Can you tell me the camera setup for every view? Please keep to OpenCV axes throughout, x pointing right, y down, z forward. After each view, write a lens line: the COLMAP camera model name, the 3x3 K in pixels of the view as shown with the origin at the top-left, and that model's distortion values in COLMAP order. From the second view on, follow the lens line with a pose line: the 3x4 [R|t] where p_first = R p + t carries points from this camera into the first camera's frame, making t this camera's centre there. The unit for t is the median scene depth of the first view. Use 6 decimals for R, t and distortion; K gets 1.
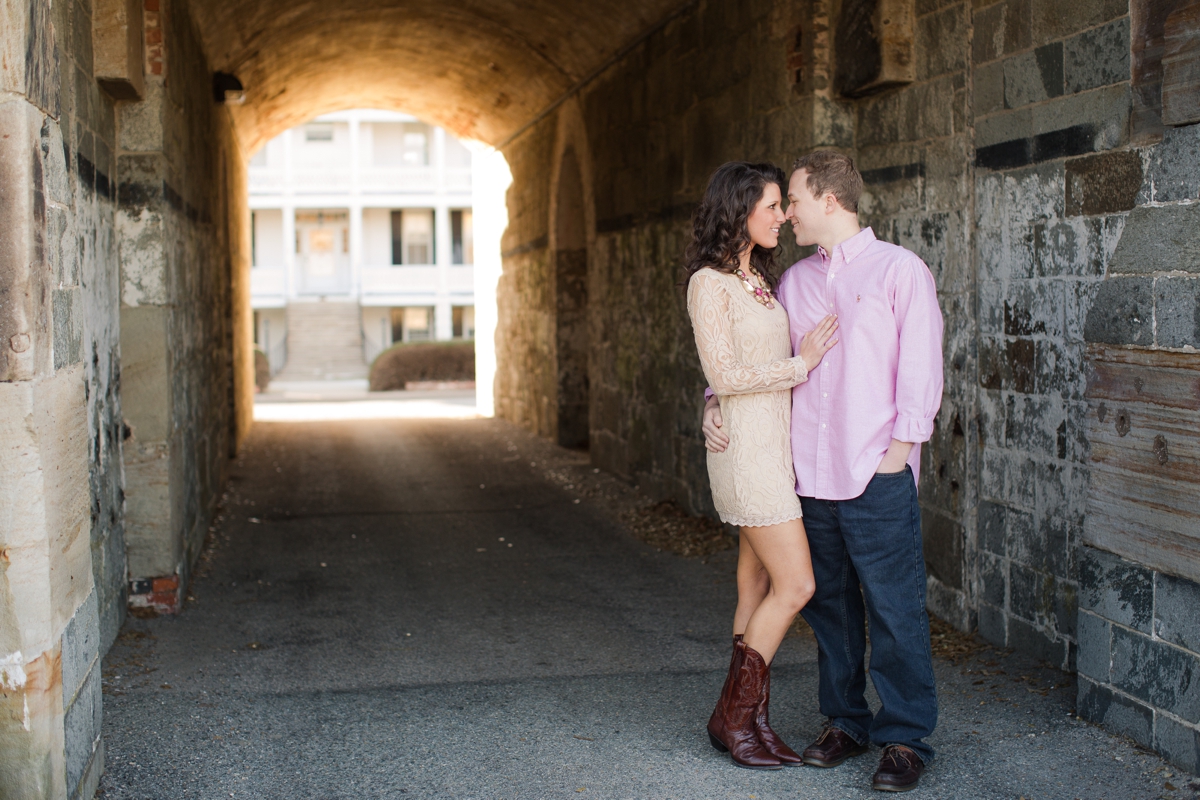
lens RADIAL K [[1746.2, 0, 600.2], [0, 1746.2, 398.3], [0, 0, 1]] dist [0.001693, 0.000000]
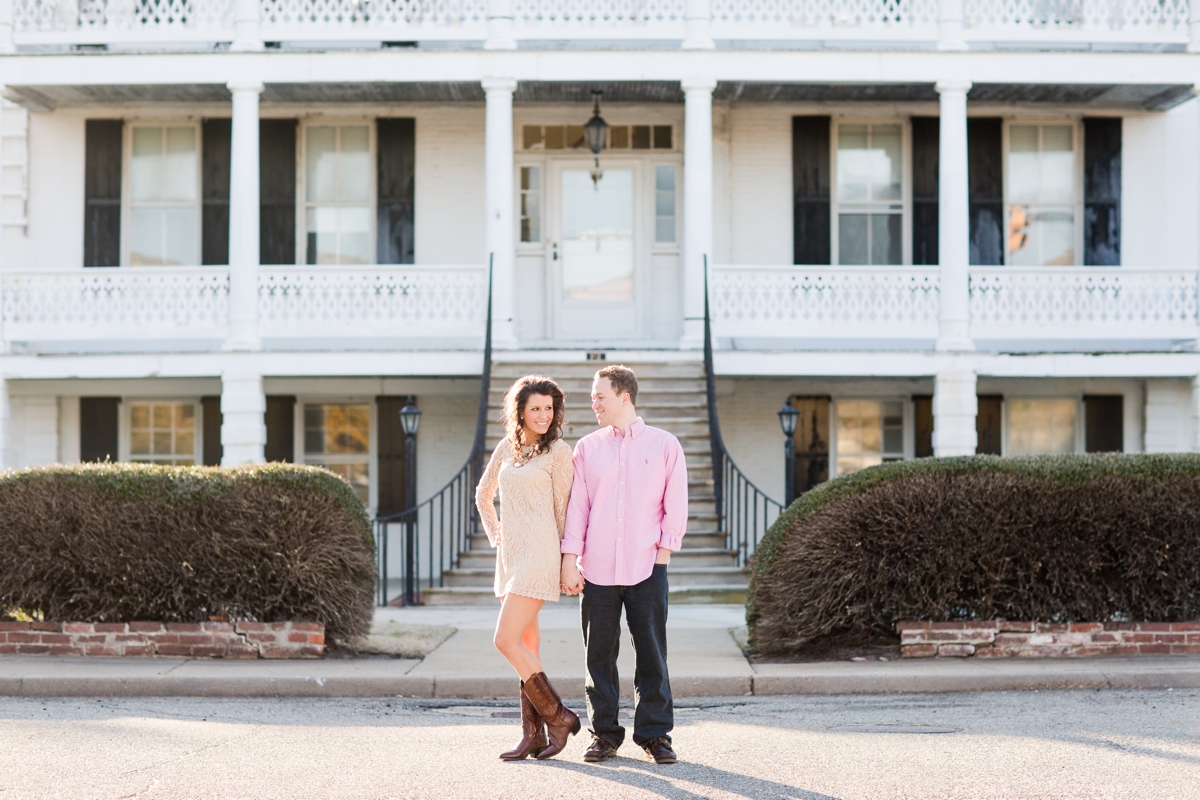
lens RADIAL K [[3018.9, 0, 603.5], [0, 3018.9, 400.3], [0, 0, 1]] dist [-0.403099, 0.000000]
pose [[0.987394, 0.009435, -0.157998, -0.064667], [-0.021164, 0.997128, -0.072714, -0.006900], [0.156859, 0.075141, 0.984758, 0.422380]]
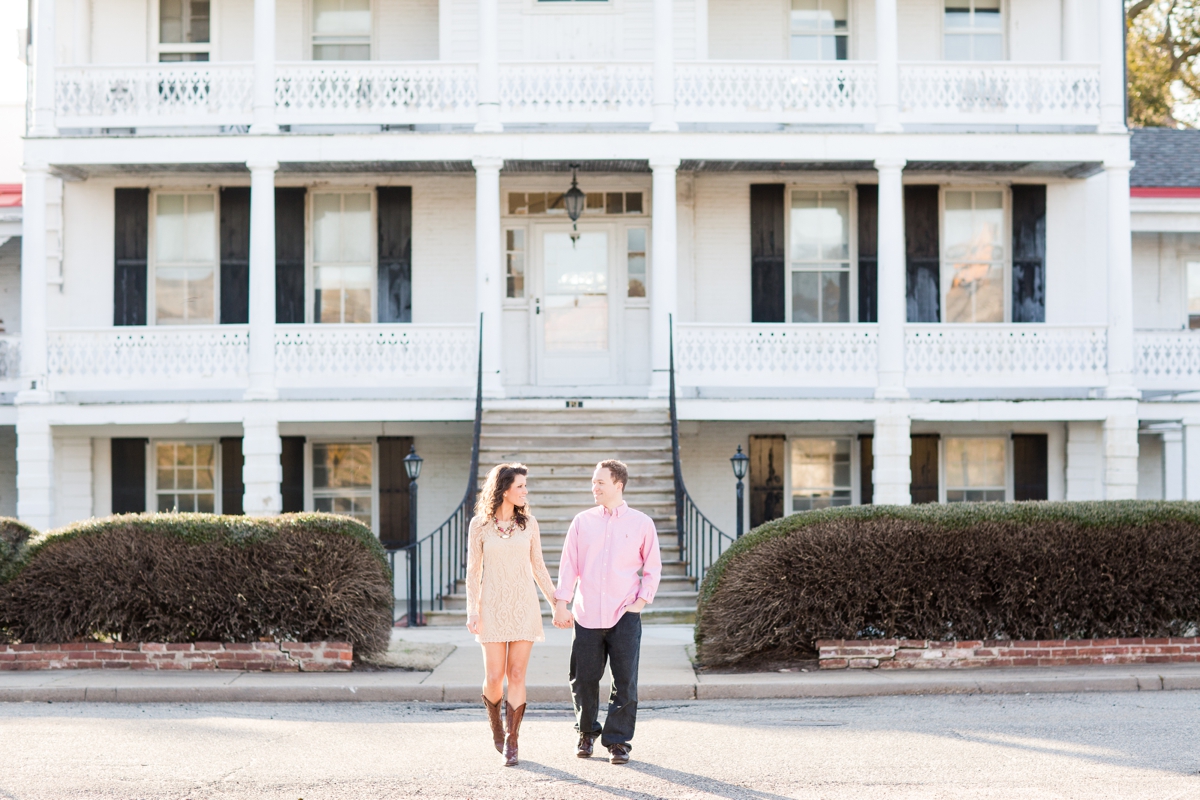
lens RADIAL K [[2895.6, 0, 596.6], [0, 2895.6, 400.9], [0, 0, 1]] dist [-0.384512, 0.000000]
pose [[0.988093, 0.005106, -0.153776, -0.056933], [-0.017723, 0.996574, -0.080790, -0.007368], [0.152836, 0.082553, 0.984797, 0.377823]]
